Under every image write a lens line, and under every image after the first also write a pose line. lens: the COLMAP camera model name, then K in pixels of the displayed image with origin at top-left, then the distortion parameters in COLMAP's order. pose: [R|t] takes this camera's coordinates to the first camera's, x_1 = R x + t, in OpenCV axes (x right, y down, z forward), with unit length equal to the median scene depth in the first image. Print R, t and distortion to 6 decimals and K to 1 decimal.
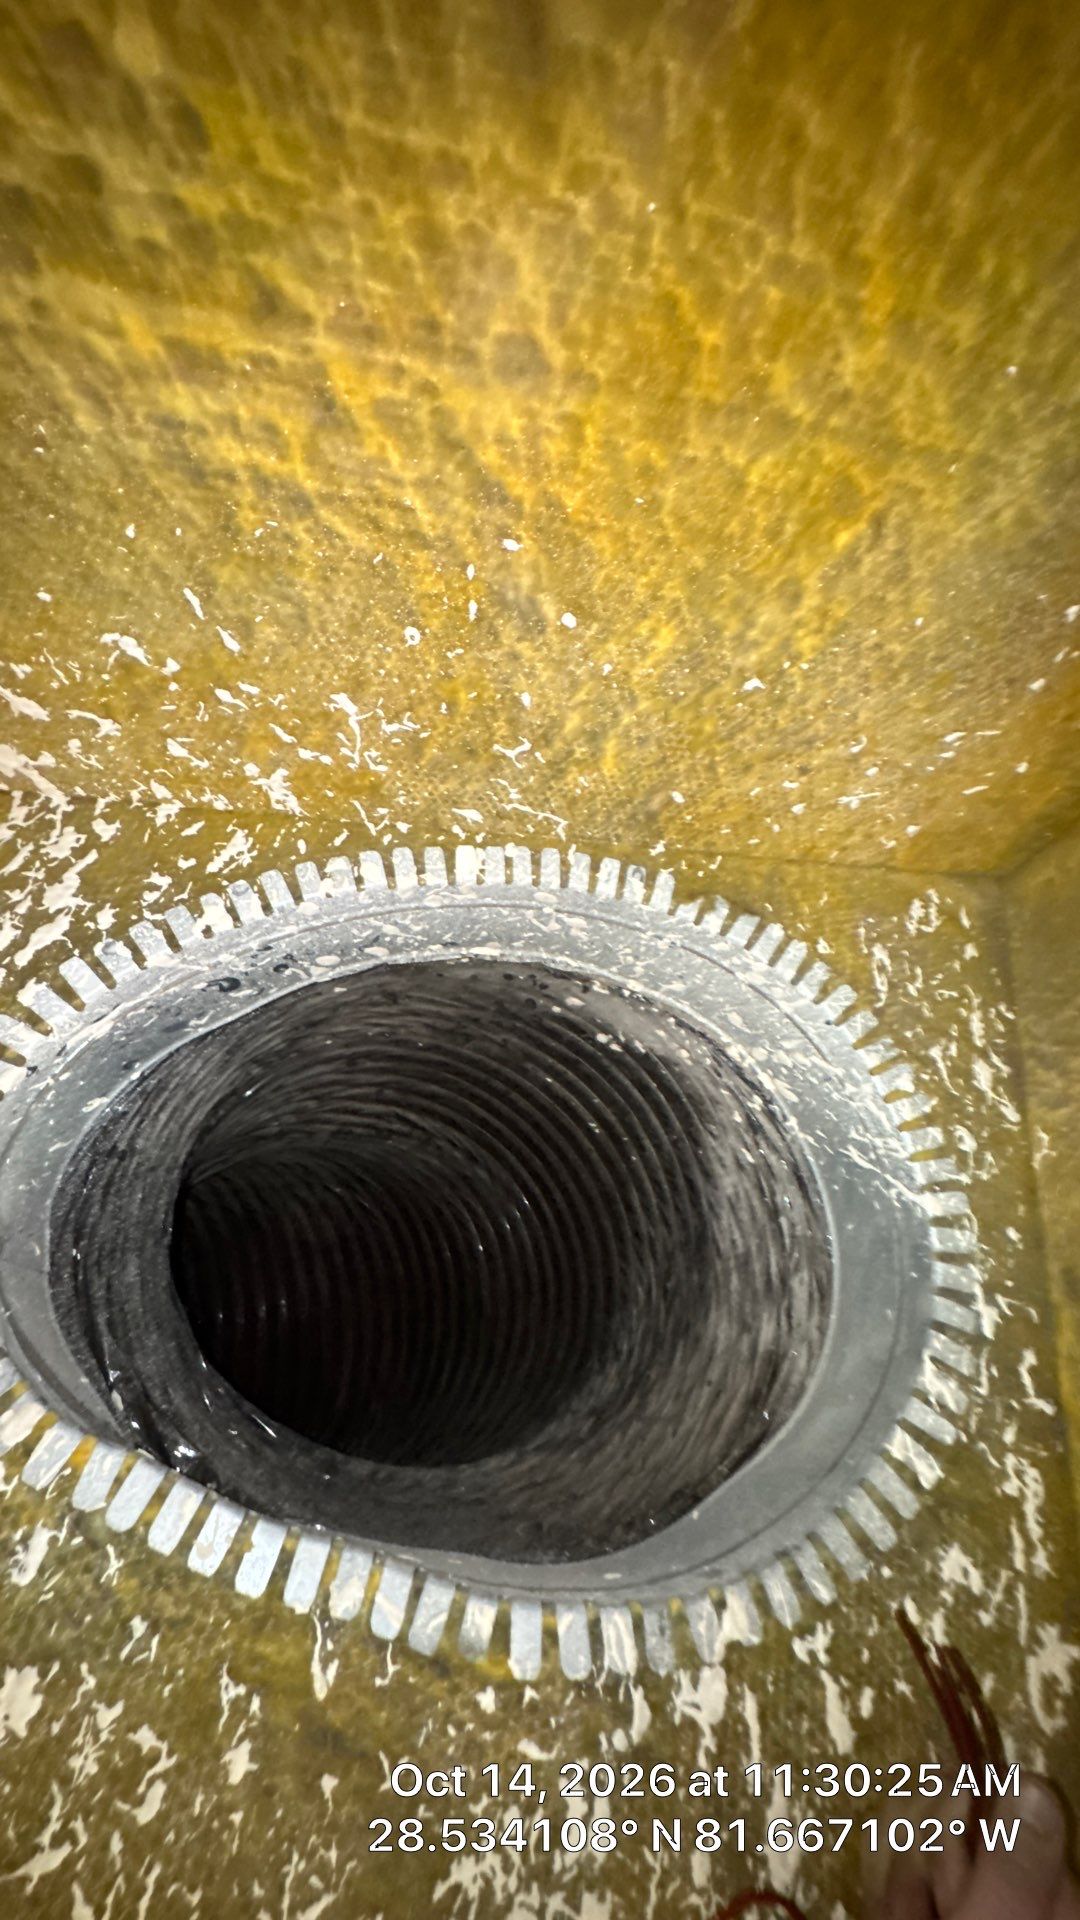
lens RADIAL K [[785.7, 0, 541.2], [0, 785.7, 961.6], [0, 0, 1]] dist [-0.003753, 0.000436]
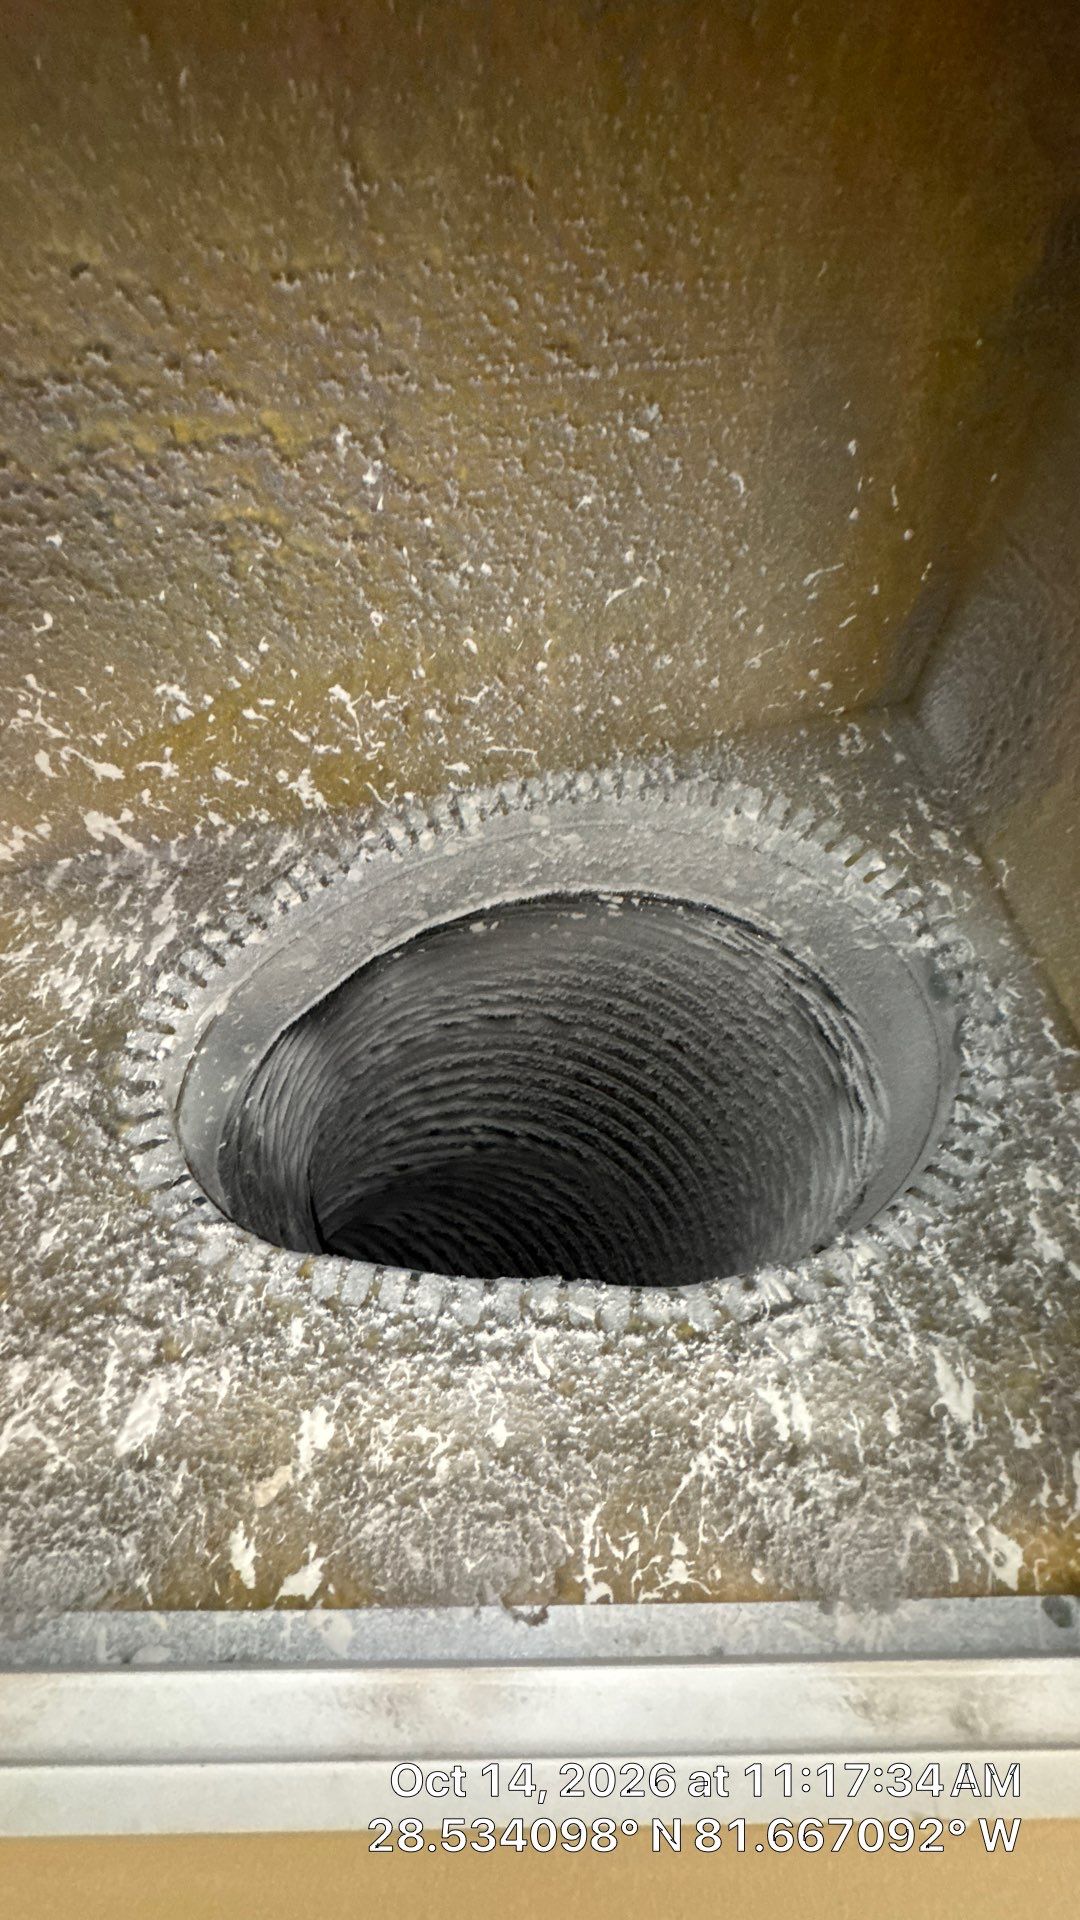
lens RADIAL K [[785.7, 0, 538.3], [0, 785.7, 959.0], [0, 0, 1]] dist [-0.003753, 0.000436]
pose [[0.952428, -0.304474, -0.013254, -0.052771], [0.300960, 0.946503, -0.116428, 0.302503], [0.047995, 0.106900, 0.993111, -0.194559]]
